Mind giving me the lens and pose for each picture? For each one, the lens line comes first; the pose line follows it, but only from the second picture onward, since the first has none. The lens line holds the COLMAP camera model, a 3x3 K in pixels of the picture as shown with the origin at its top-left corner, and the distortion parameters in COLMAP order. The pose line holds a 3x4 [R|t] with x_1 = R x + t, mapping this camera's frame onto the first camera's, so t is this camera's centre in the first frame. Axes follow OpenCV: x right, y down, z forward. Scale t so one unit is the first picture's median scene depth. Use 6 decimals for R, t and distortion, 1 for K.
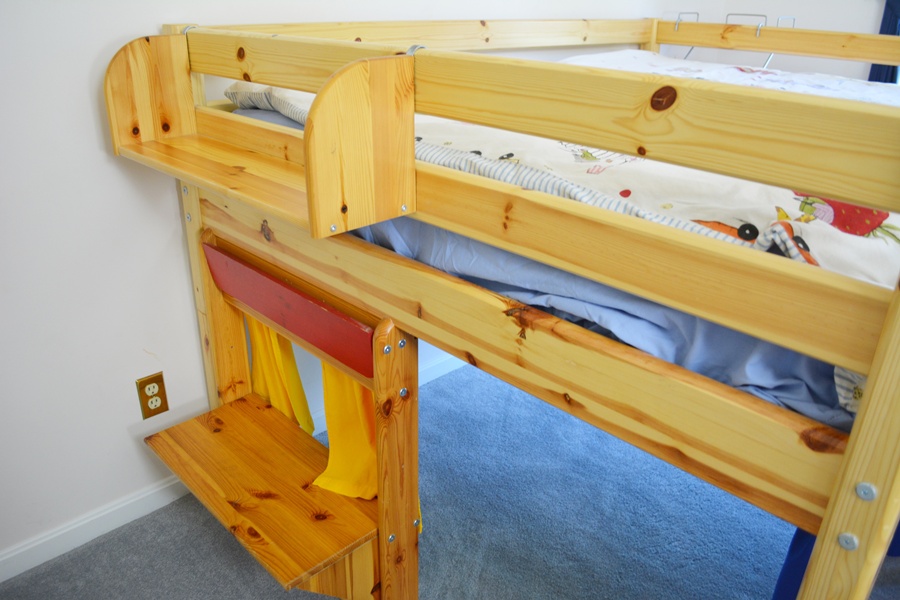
lens RADIAL K [[701.0, 0, 450.4], [0, 701.0, 301.4], [0, 0, 1]] dist [-0.085425, 0.013184]
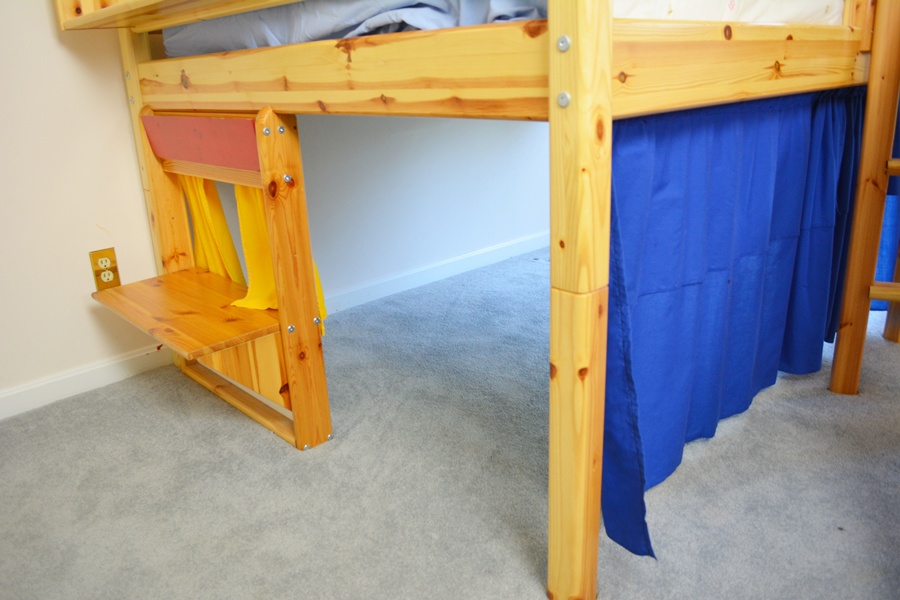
lens RADIAL K [[701.0, 0, 452.6], [0, 701.0, 302.3], [0, 0, 1]] dist [-0.085425, 0.013184]
pose [[0.997745, -0.055017, -0.038447, 0.193961], [0.051296, 0.994451, -0.091848, 0.371912], [0.043287, 0.089669, 0.995031, -0.085049]]
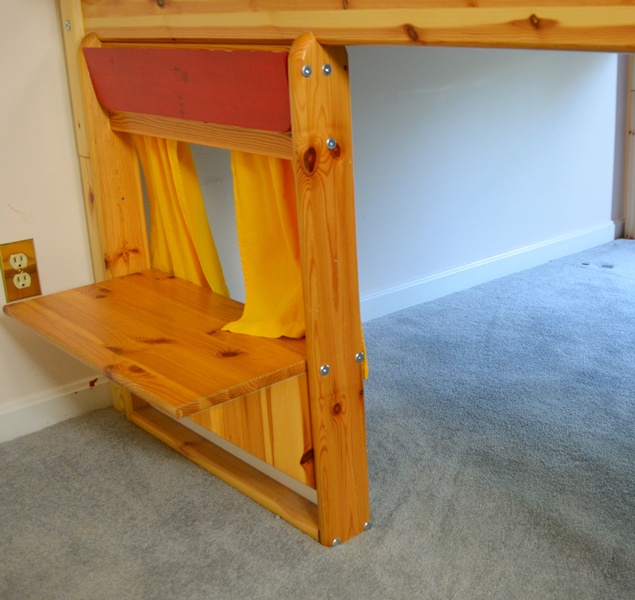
lens RADIAL K [[858.3, 0, 453.3], [0, 858.3, 302.2], [0, 0, 1]] dist [-0.078843, 0.000000]
pose [[0.999041, -0.037781, 0.022112, 0.030751], [0.039730, 0.994622, -0.095653, 0.325448], [-0.018379, 0.096440, 0.995169, 0.077819]]
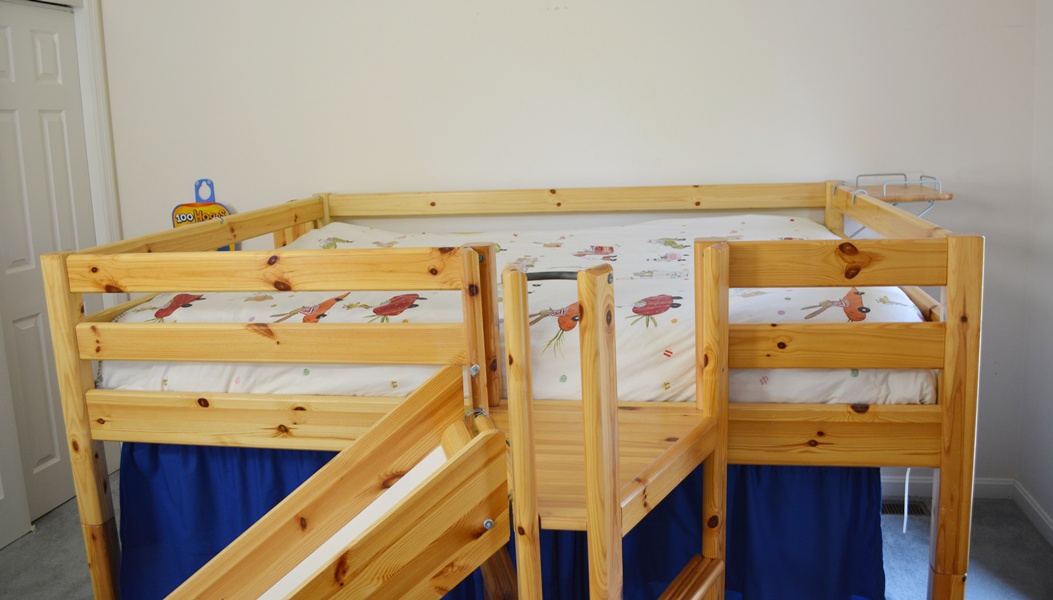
lens RADIAL K [[821.6, 0, 530.9], [0, 821.6, 250.0], [0, 0, 1]] dist [-0.084640, 0.015785]
pose [[0.566634, 0.080552, -0.820023, 1.730402], [-0.286022, 0.952555, -0.104070, -0.186896], [0.772733, 0.293515, 0.562790, 0.223226]]
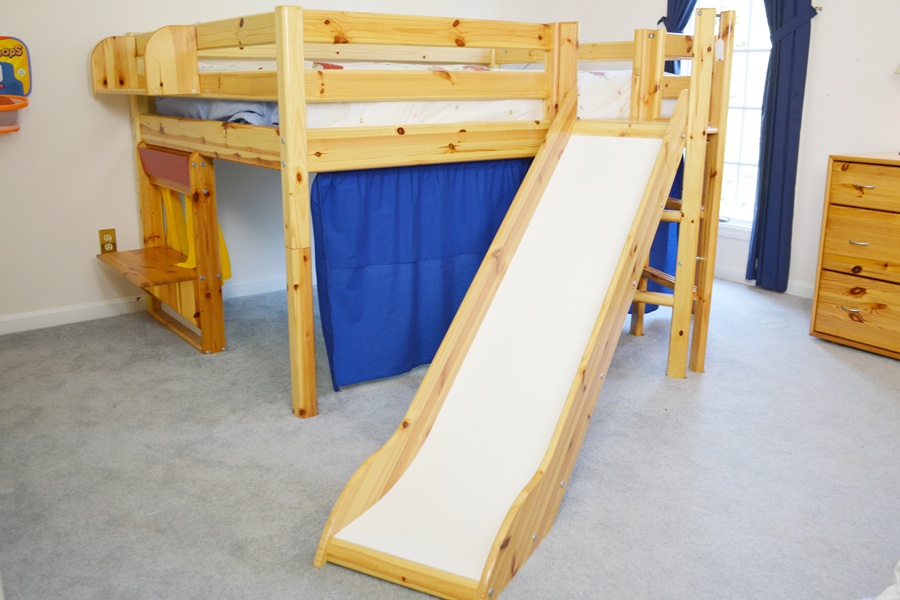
lens RADIAL K [[801.8, 0, 449.6], [0, 801.8, 301.4], [0, 0, 1]] dist [-0.083914, 0.005088]
pose [[0.991290, 0.023230, -0.129630, 0.780767], [-0.043155, 0.987269, -0.153091, 0.635547], [0.124424, 0.157351, 0.979673, -0.930842]]
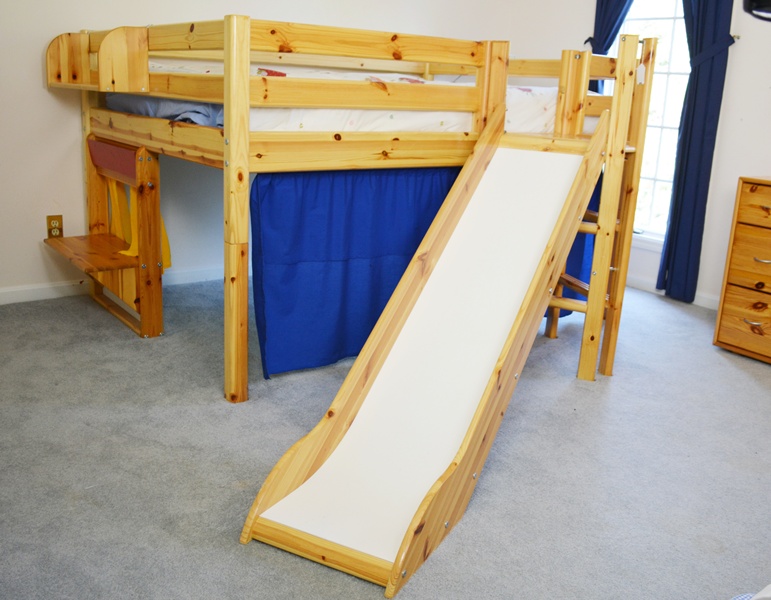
lens RADIAL K [[765.7, 0, 381.6], [0, 765.7, 300.6], [0, 0, 1]] dist [-0.081670, 0.000000]
pose [[0.990423, 0.068069, -0.120123, 0.779654], [-0.085428, 0.985610, -0.145858, 0.629550], [0.108466, 0.154723, 0.981986, -0.959325]]
